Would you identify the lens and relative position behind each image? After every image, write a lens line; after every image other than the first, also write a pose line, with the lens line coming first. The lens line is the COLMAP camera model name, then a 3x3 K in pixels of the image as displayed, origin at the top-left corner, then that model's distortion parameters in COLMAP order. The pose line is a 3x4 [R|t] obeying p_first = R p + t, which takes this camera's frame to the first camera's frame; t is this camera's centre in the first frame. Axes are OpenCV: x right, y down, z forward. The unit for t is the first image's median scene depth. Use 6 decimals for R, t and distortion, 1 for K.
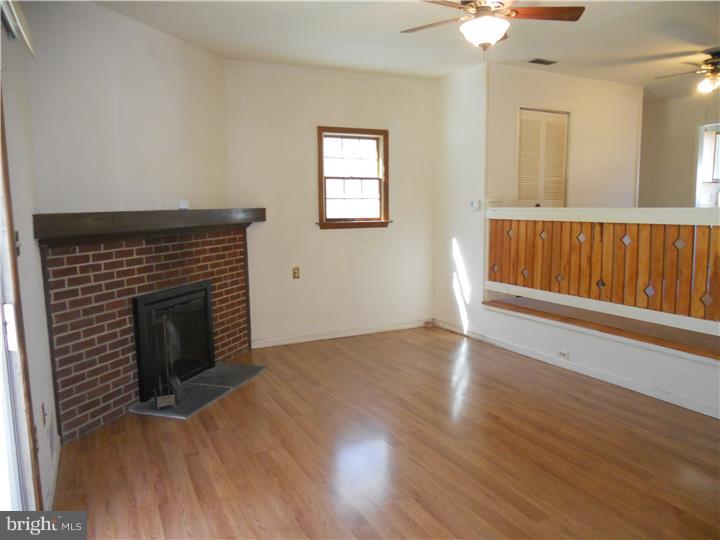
lens RADIAL K [[559.9, 0, 360.0], [0, 559.9, 270.0], [0, 0, 1]] dist [0.001715, 0.004146]
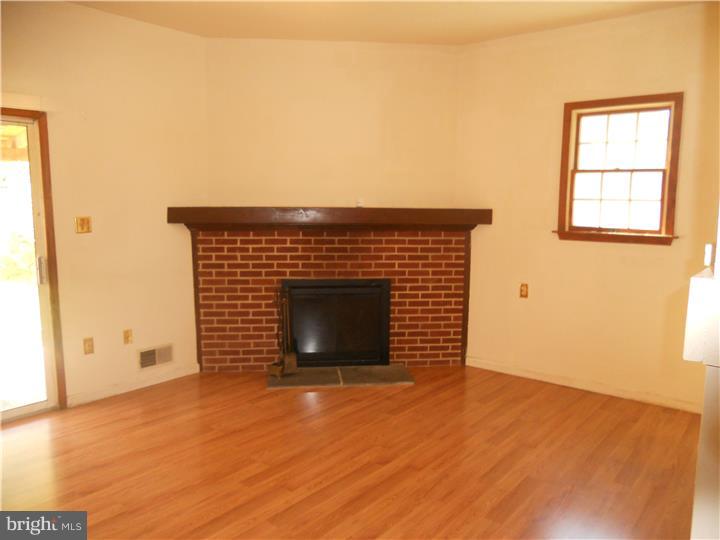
lens RADIAL K [[559.9, 0, 360.0], [0, 559.9, 270.0], [0, 0, 1]] dist [0.001715, 0.004146]
pose [[0.420385, 0.131781, -0.897725, 0.569344], [-0.123146, 0.988529, 0.087443, -0.073506], [0.898950, 0.073792, 0.431791, 0.489039]]
